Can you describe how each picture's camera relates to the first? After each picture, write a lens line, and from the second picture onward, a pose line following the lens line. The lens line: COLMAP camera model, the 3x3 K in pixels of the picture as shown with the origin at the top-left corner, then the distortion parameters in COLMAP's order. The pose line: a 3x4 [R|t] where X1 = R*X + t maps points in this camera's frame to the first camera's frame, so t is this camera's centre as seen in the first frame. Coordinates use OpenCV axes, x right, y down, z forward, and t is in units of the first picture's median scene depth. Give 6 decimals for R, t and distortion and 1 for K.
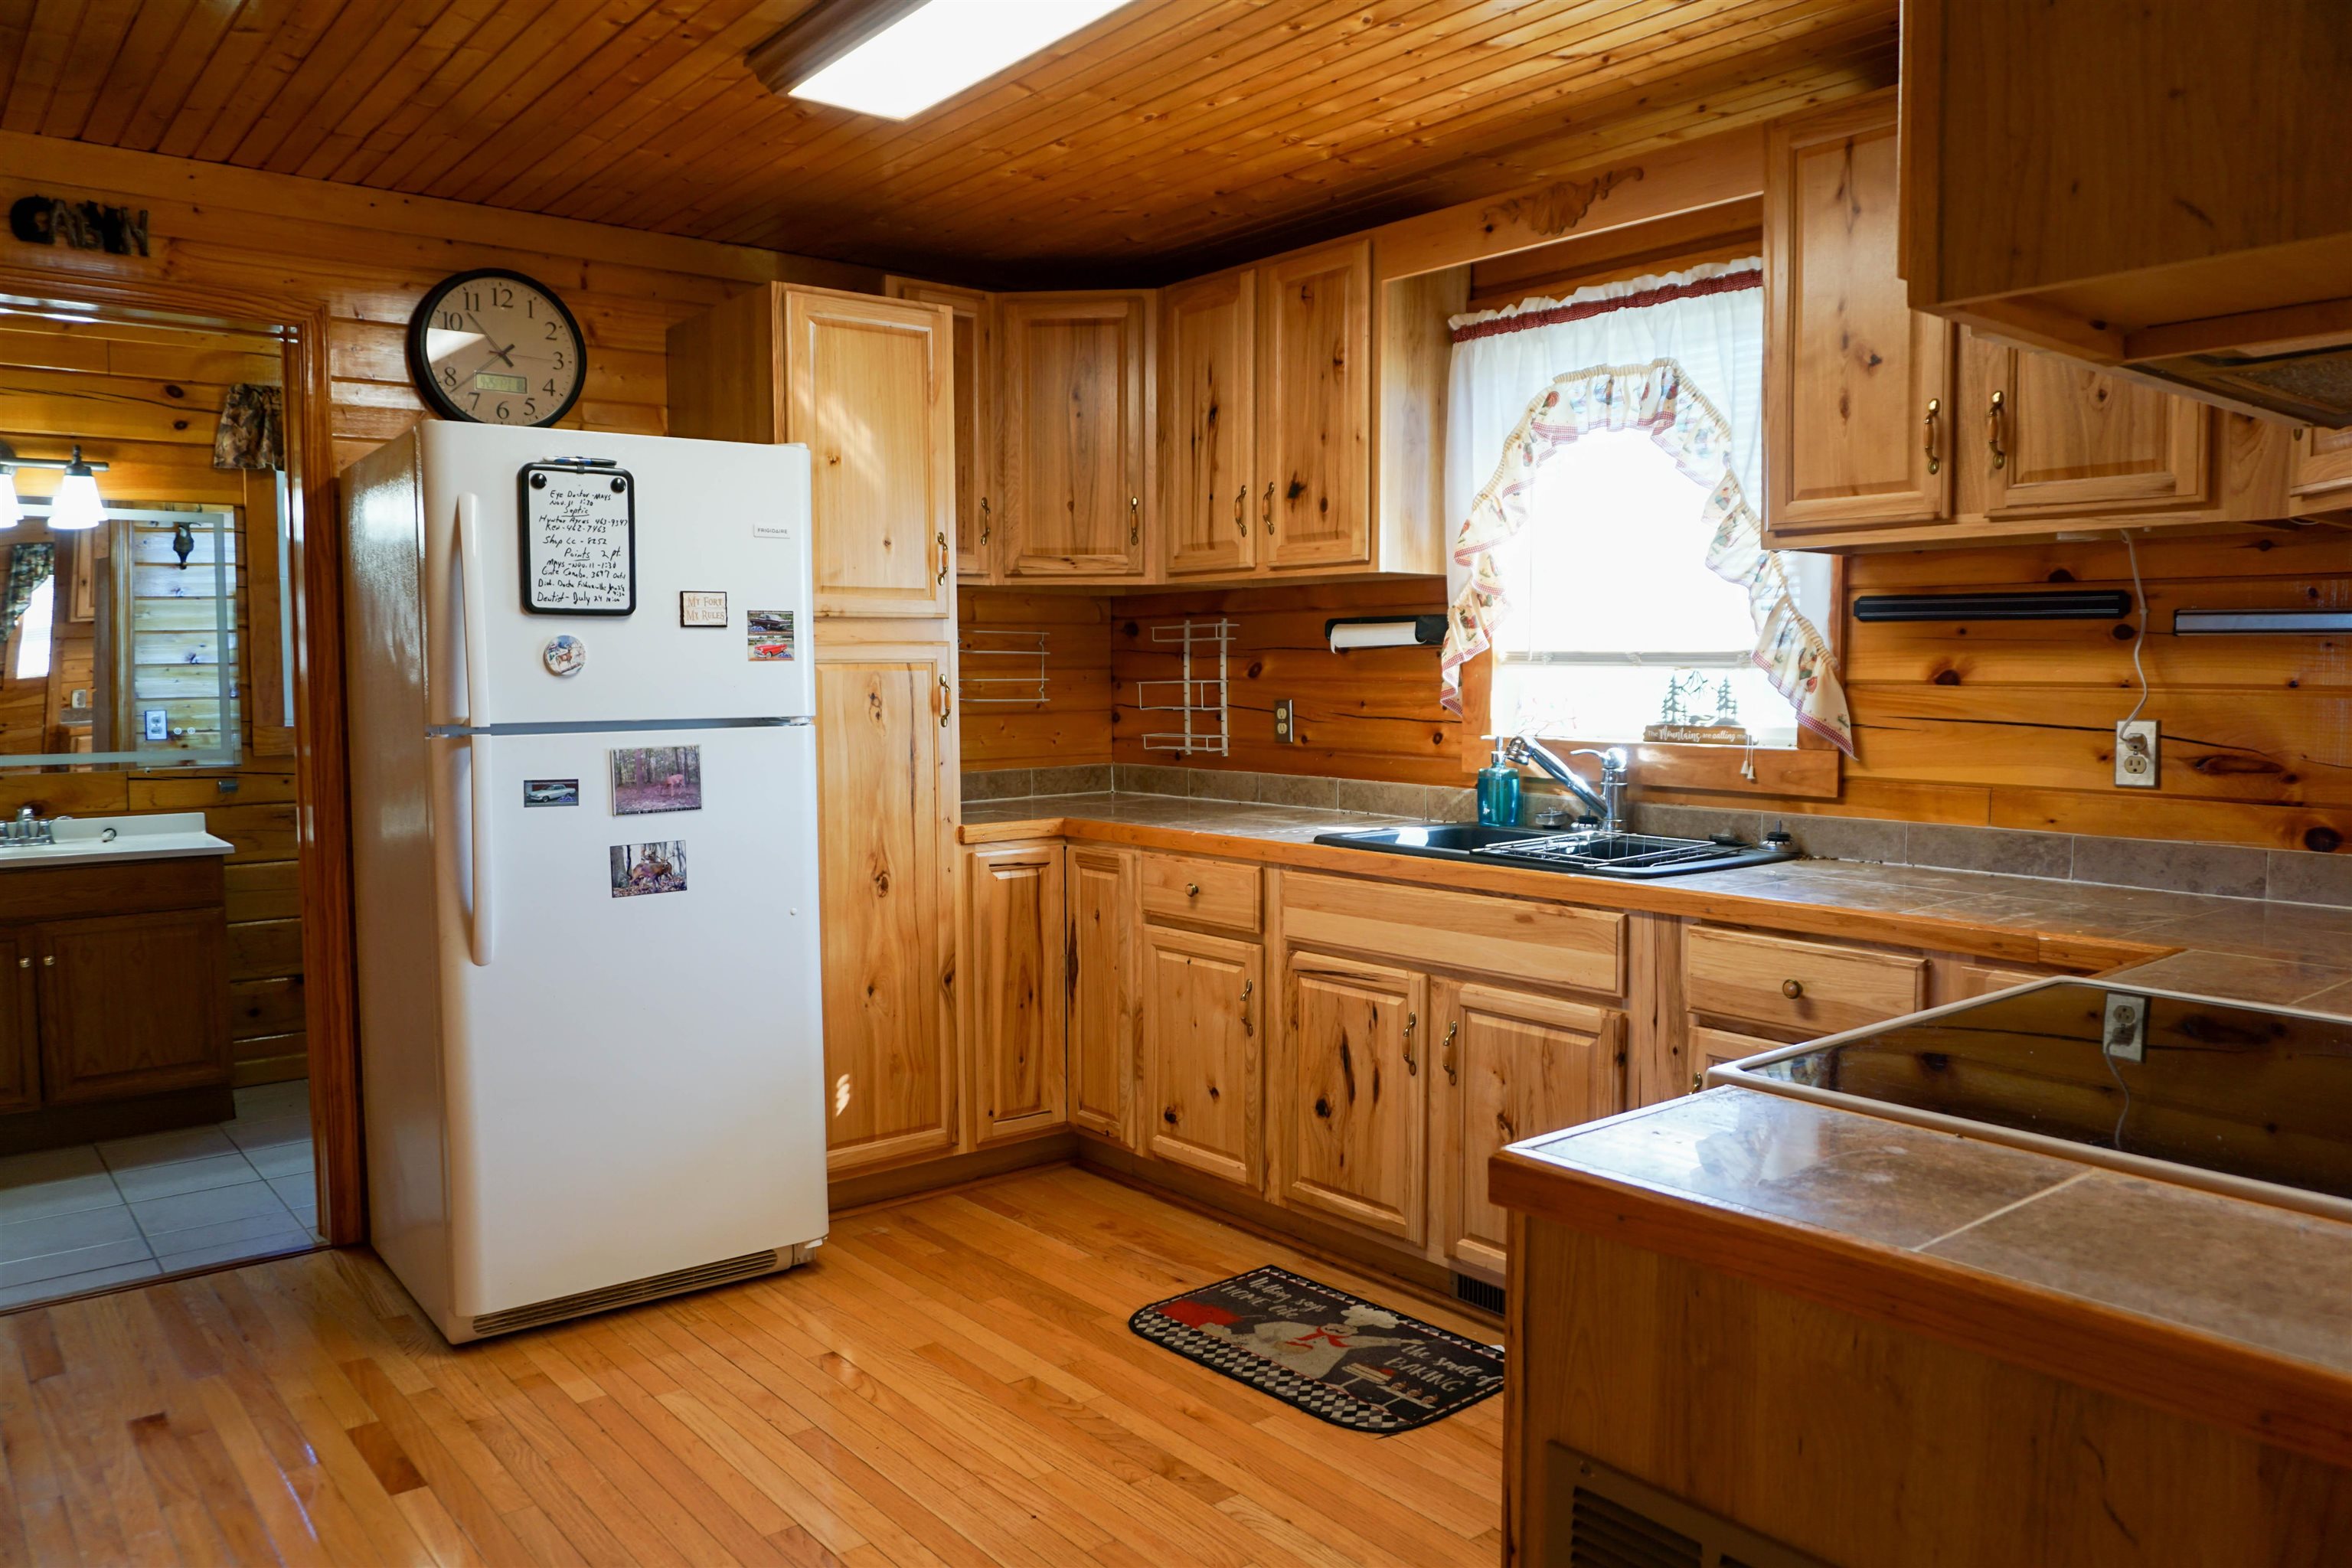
lens RADIAL K [[1581.0, 0, 1151.8], [0, 1581.0, 777.8], [0, 0, 1]] dist [-0.020968, 0.009252]
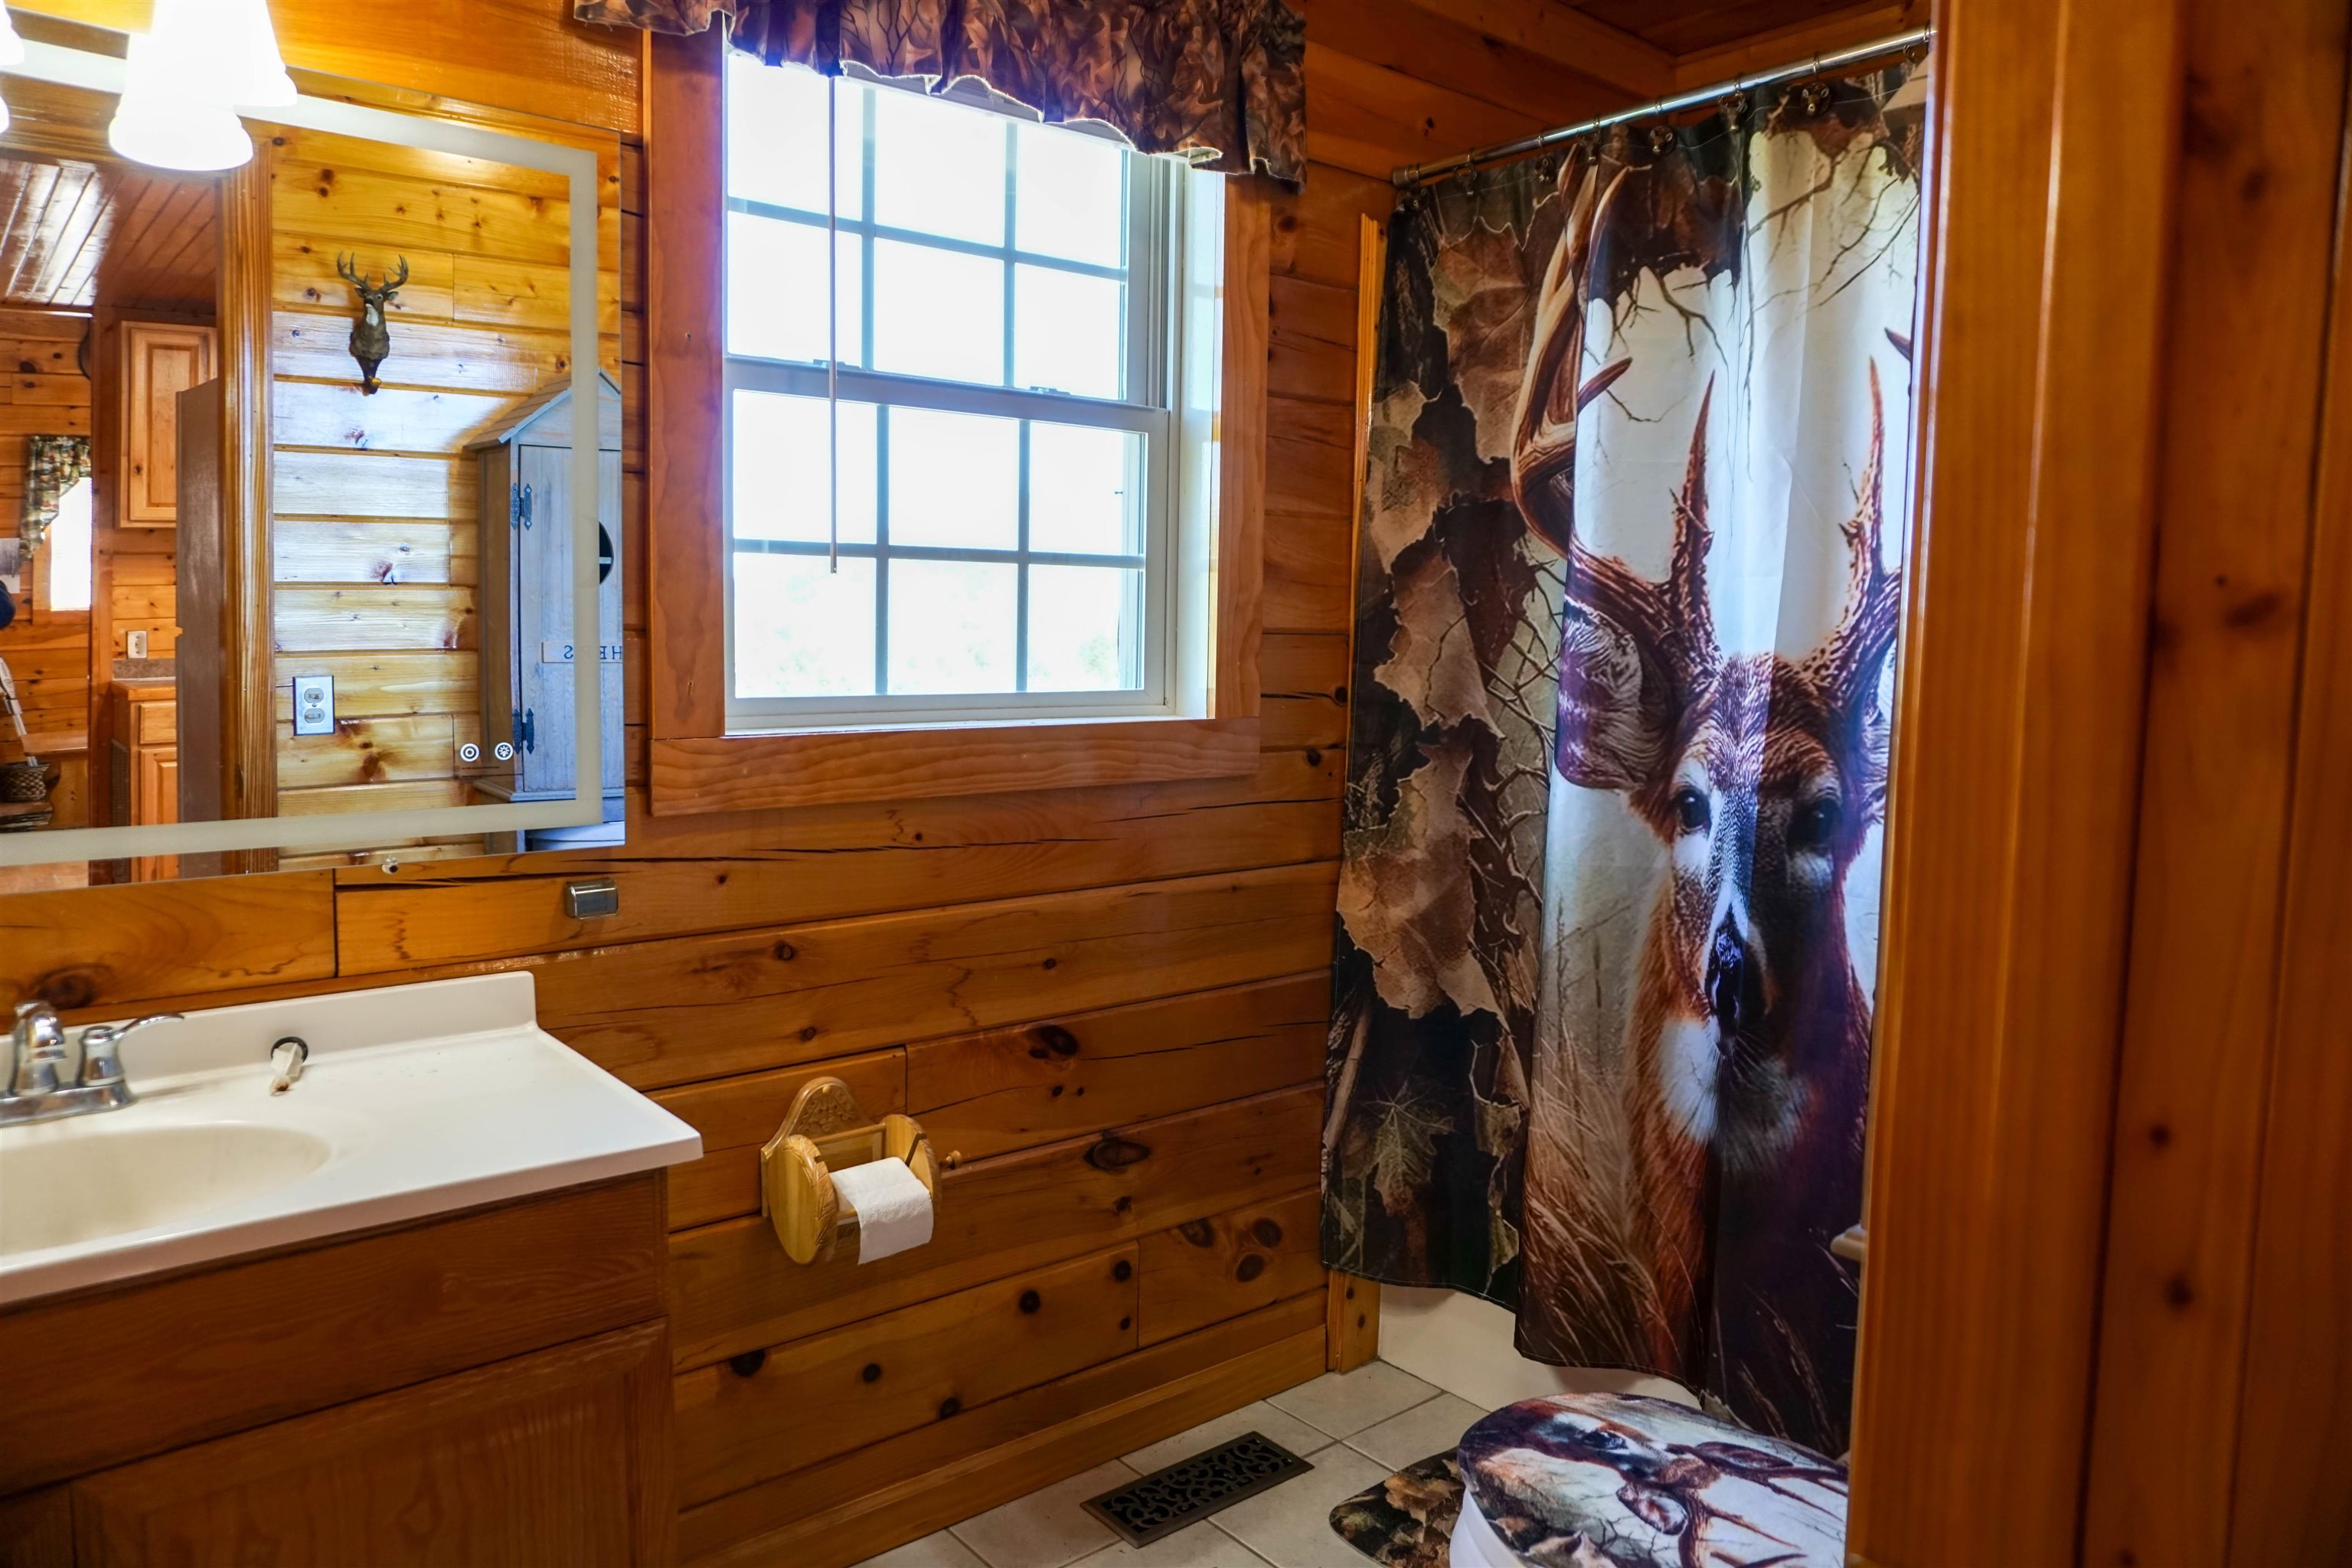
lens RADIAL K [[1581.0, 0, 1193.8], [0, 1581.0, 770.0], [0, 0, 1]] dist [-0.020968, 0.009252]
pose [[0.999812, 0.018498, 0.005728, -0.355940], [-0.018607, 0.999634, 0.019638, -0.027841], [-0.005362, -0.019741, 0.999791, 0.497774]]
